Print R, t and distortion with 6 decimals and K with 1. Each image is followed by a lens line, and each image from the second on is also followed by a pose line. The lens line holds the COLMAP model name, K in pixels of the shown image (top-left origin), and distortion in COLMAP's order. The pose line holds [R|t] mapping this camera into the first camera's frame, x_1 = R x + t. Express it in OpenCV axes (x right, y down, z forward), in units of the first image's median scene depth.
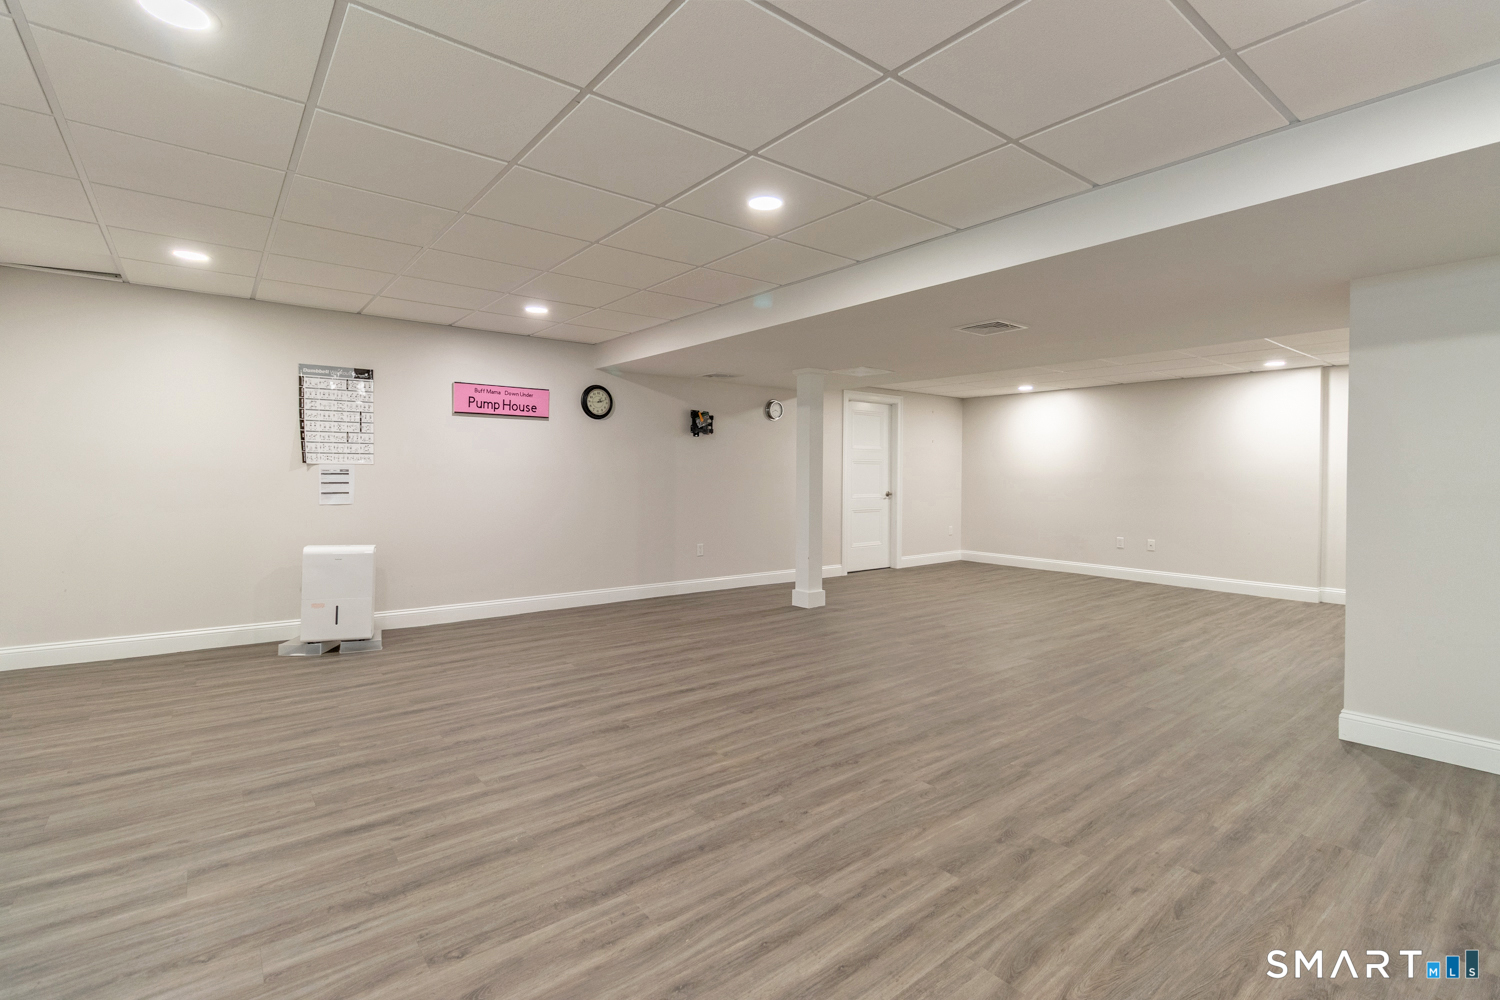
lens RADIAL K [[690.8, 0, 752.2], [0, 690.8, 479.9], [0, 0, 1]] dist [-0.001141, 0.000278]
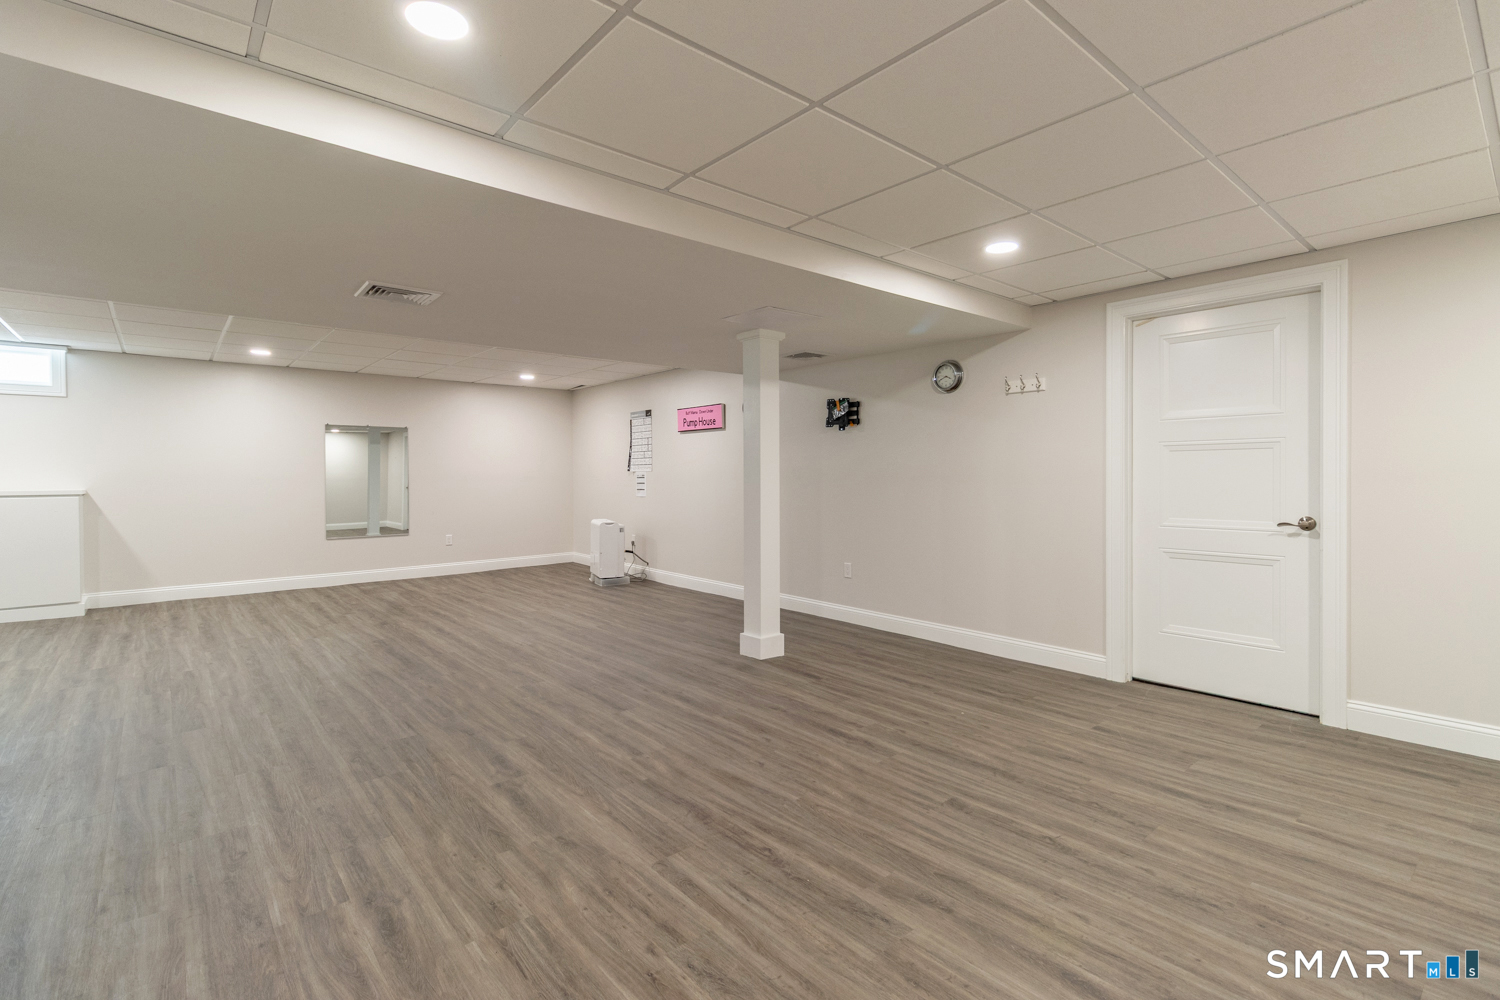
lens RADIAL K [[690.8, 0, 752.2], [0, 690.8, 479.9], [0, 0, 1]] dist [-0.001141, 0.000278]
pose [[0.038205, 0.000474, -0.999270, 0.880285], [-0.004670, 0.999989, 0.000295, -0.004166], [0.999259, 0.004655, 0.038206, 1.035250]]
